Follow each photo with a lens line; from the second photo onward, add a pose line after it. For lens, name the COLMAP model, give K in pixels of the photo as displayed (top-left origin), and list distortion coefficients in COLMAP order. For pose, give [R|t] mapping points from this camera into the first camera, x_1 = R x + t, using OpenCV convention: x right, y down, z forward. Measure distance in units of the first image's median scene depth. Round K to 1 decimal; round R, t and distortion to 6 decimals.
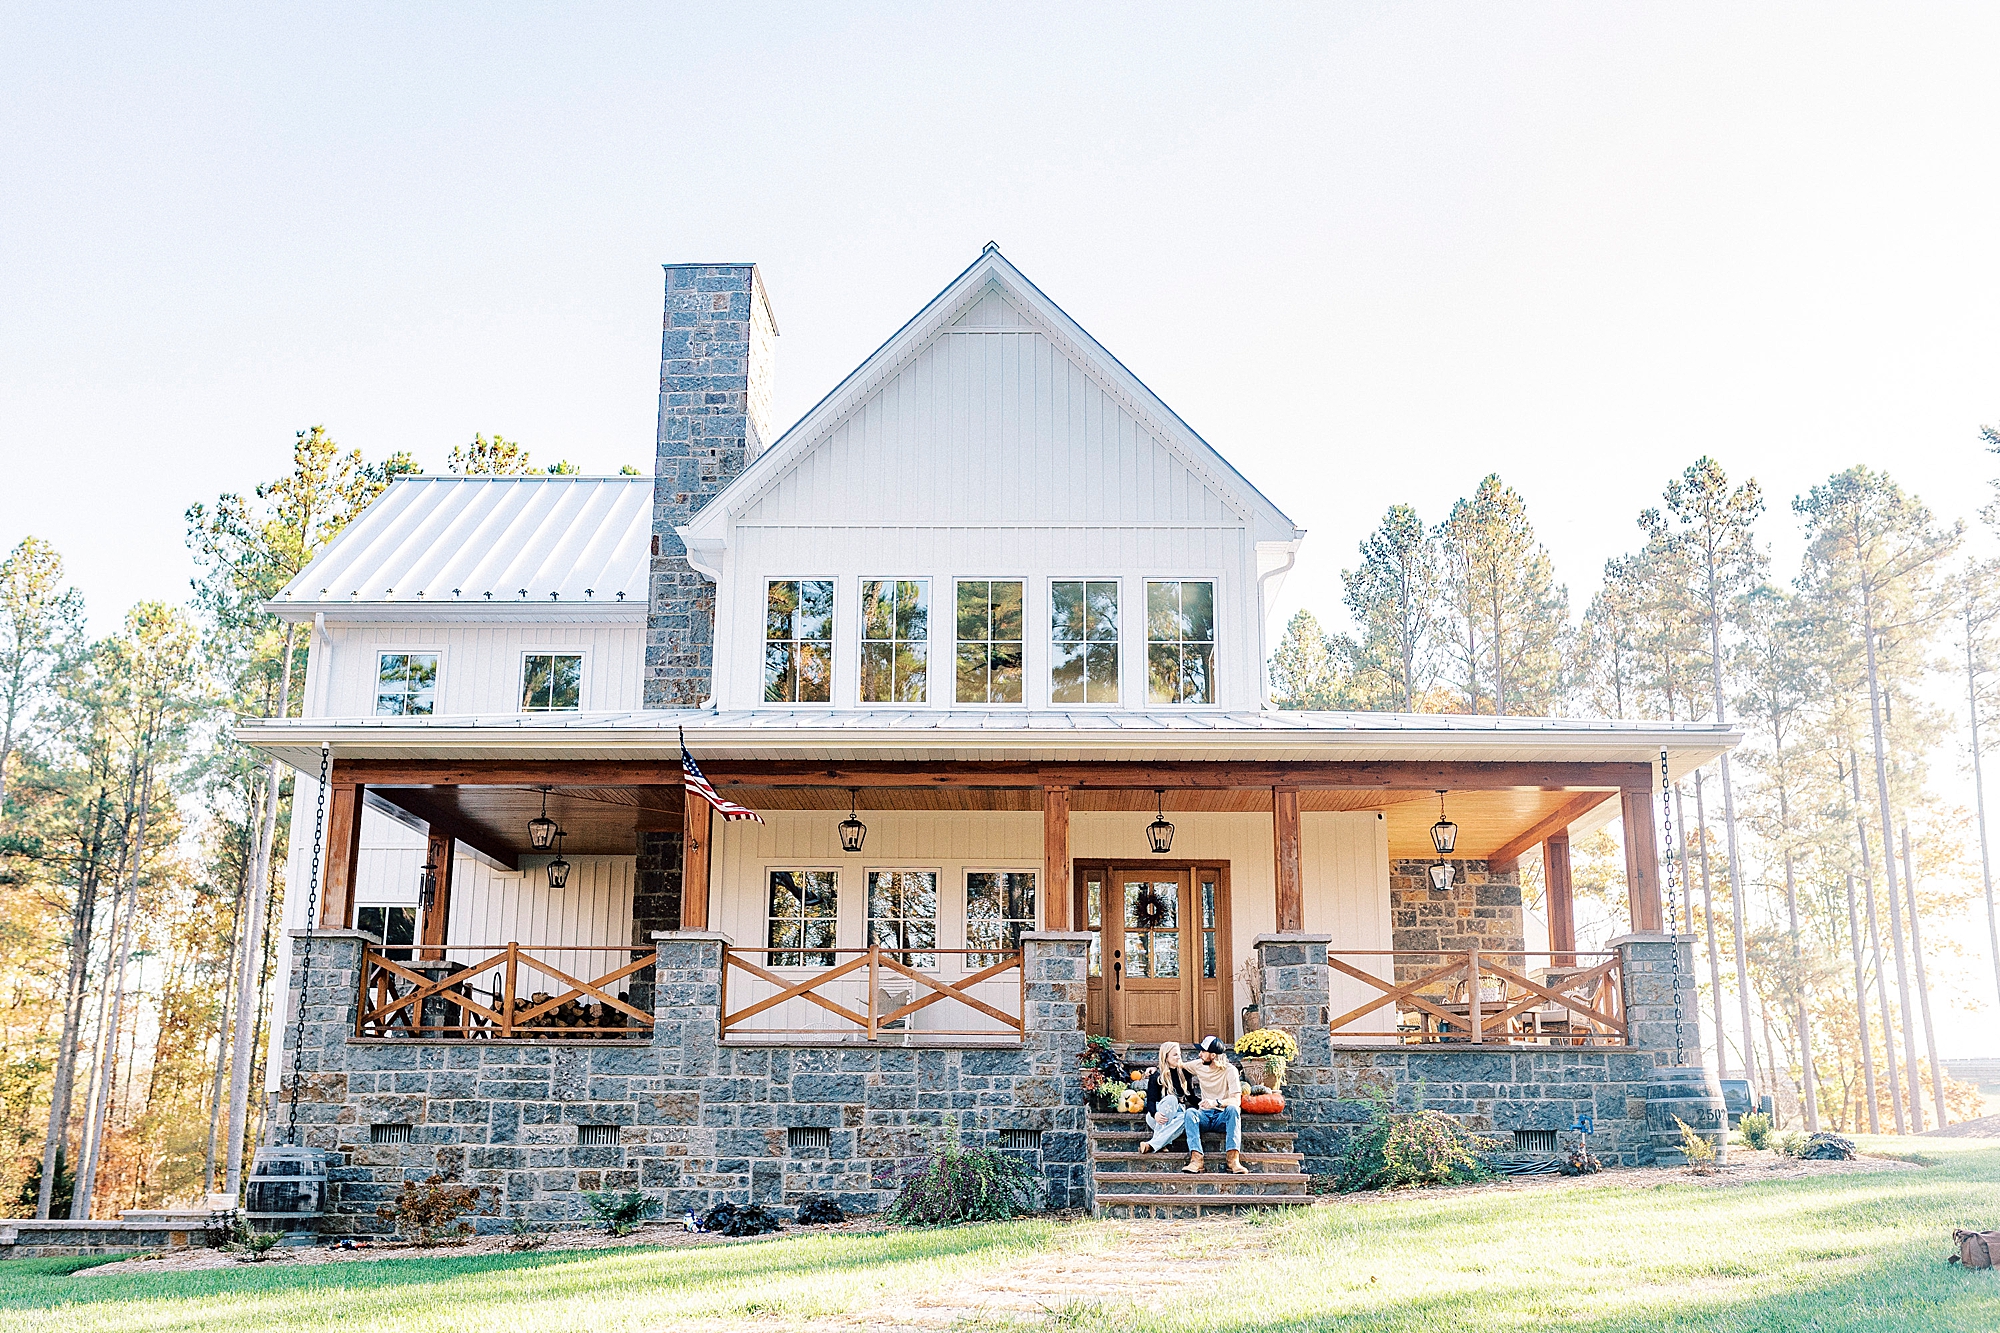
lens RADIAL K [[1879.6, 0, 1000.0], [0, 1879.6, 666.5], [0, 0, 1]] dist [0.006117, -0.011491]
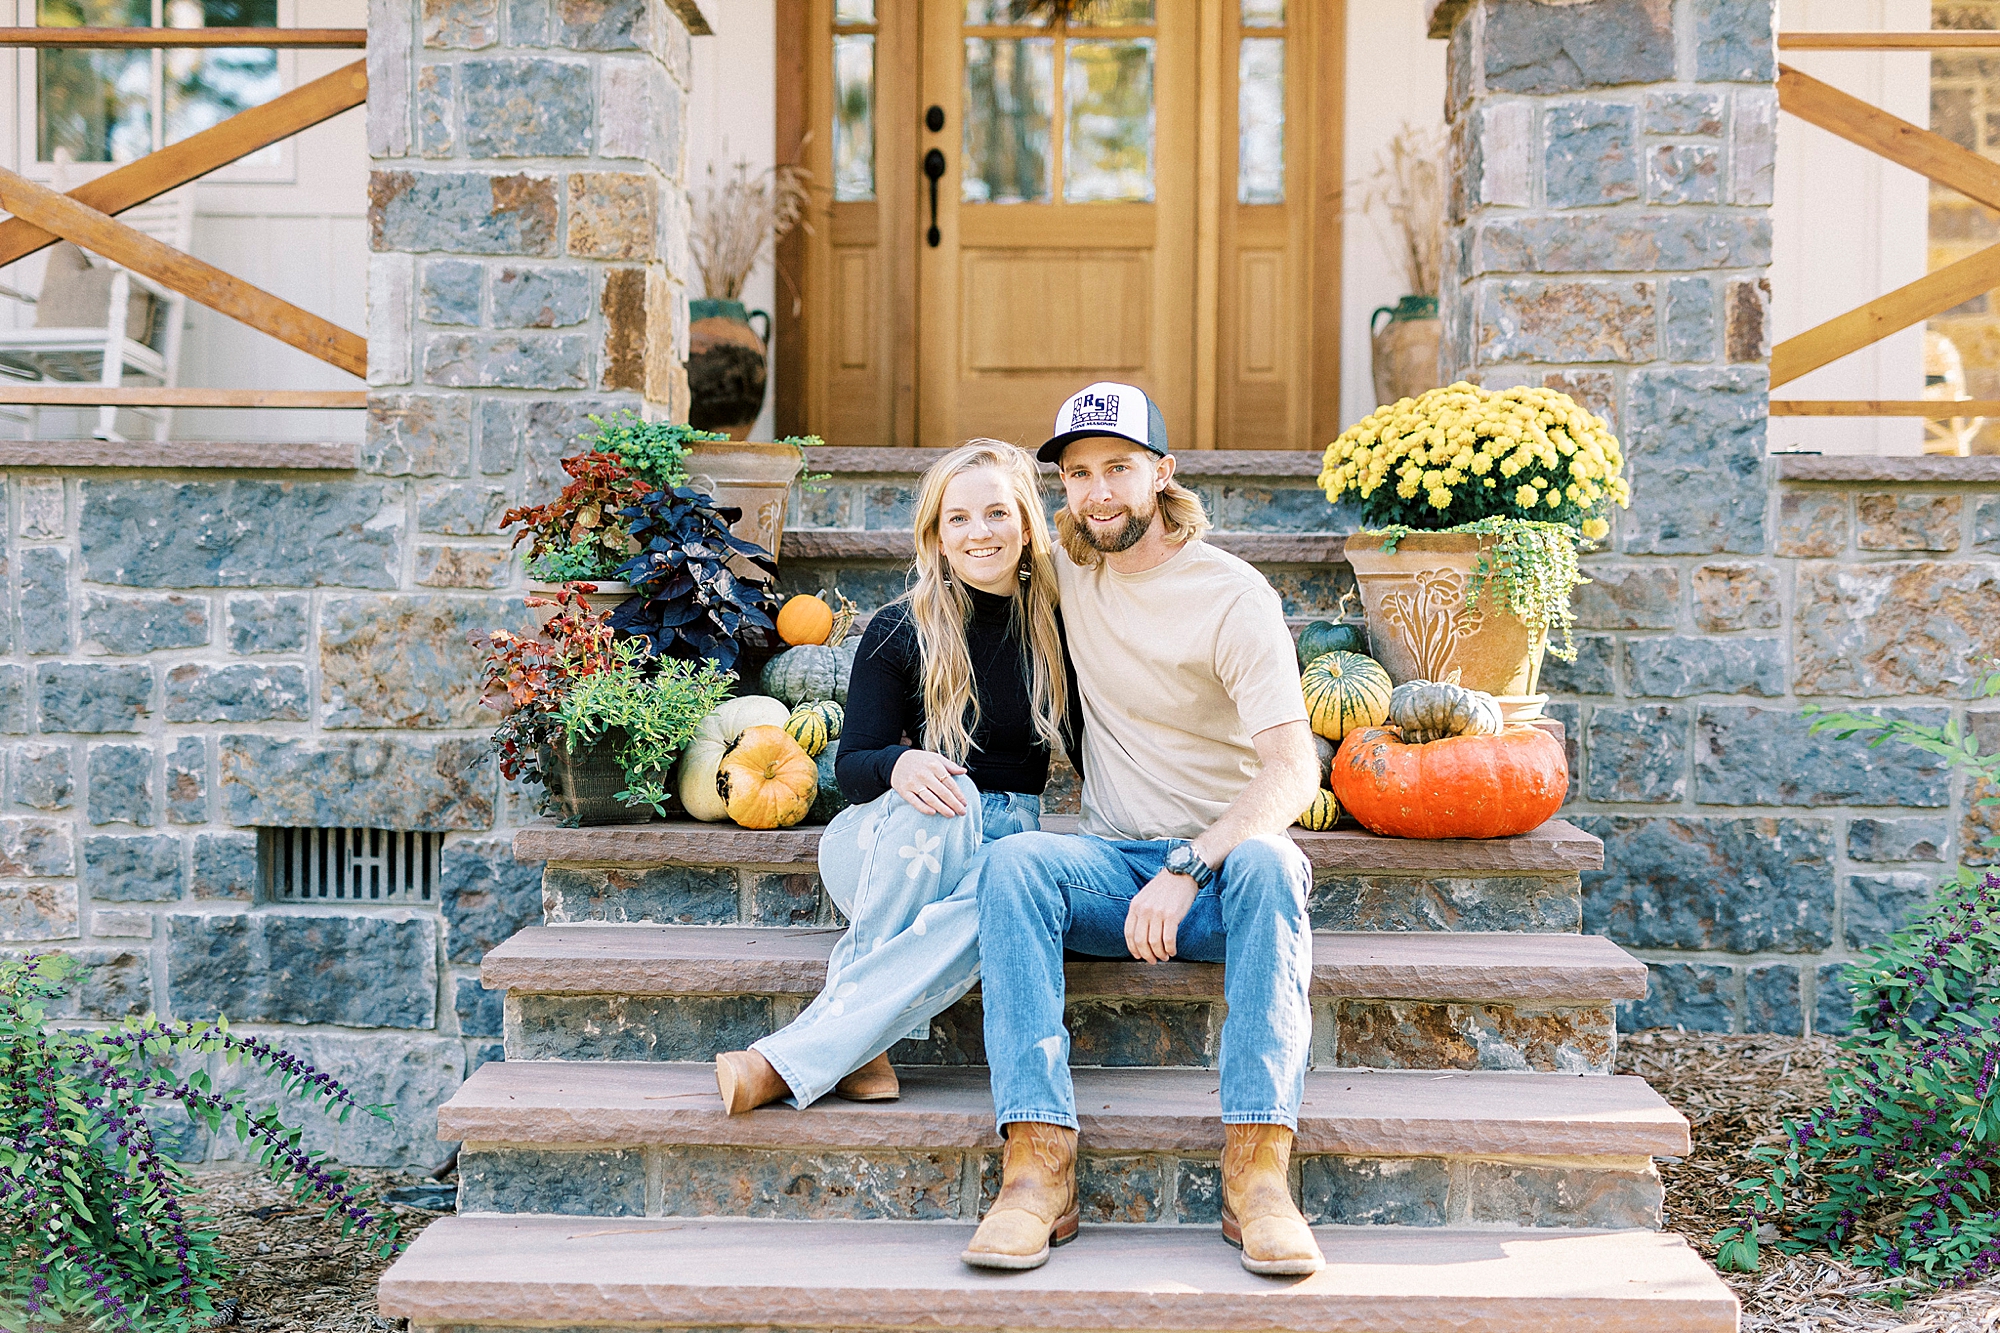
lens RADIAL K [[2748.1, 0, 1000.0], [0, 2748.1, 666.5], [0, 0, 1]] dist [0.005066, 0.003332]
pose [[0.999920, 0.002539, -0.012382, 0.091512], [0.001148, 0.957309, 0.289065, 0.133243], [0.012588, -0.289056, 0.957229, 0.691327]]
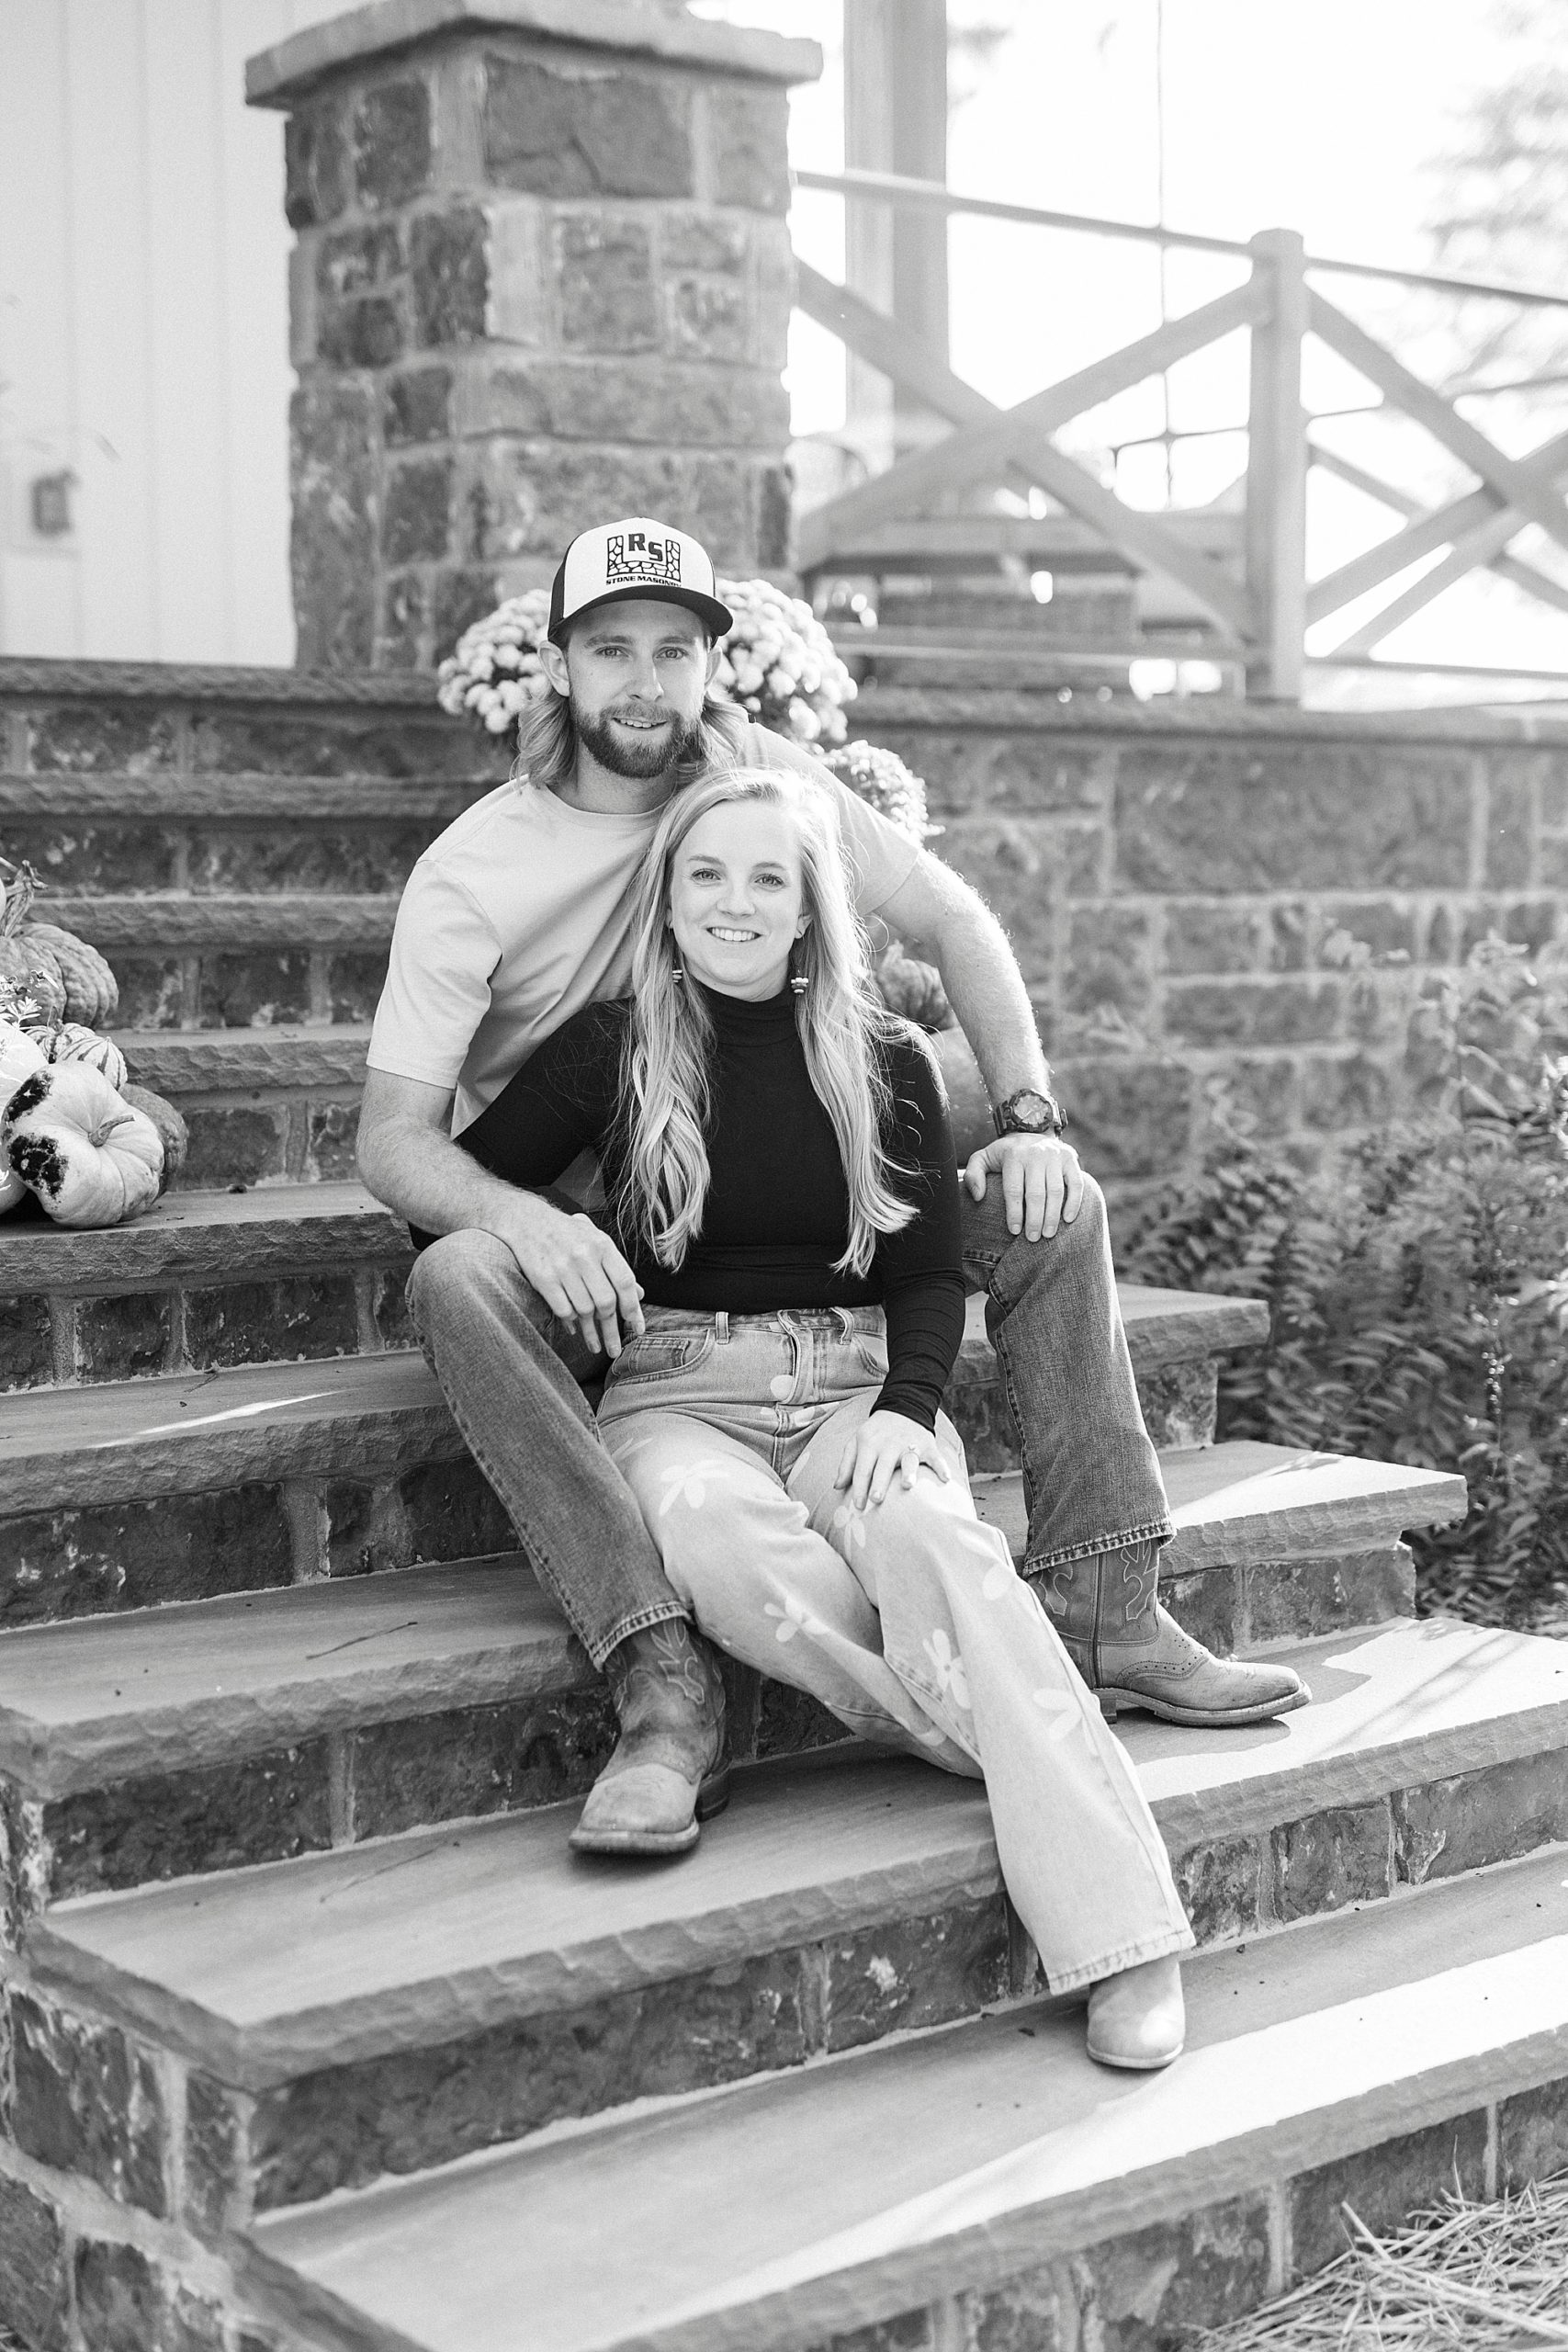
lens RADIAL K [[3376.1, 0, 784.0], [0, 3376.1, 1176.0], [0, 0, 1]] dist [0.007758, -0.001869]
pose [[0.770659, -0.065212, 0.633902, -0.025611], [-0.147487, 0.949488, 0.276983, 0.158437], [-0.619945, -0.306951, 0.722114, 0.765515]]
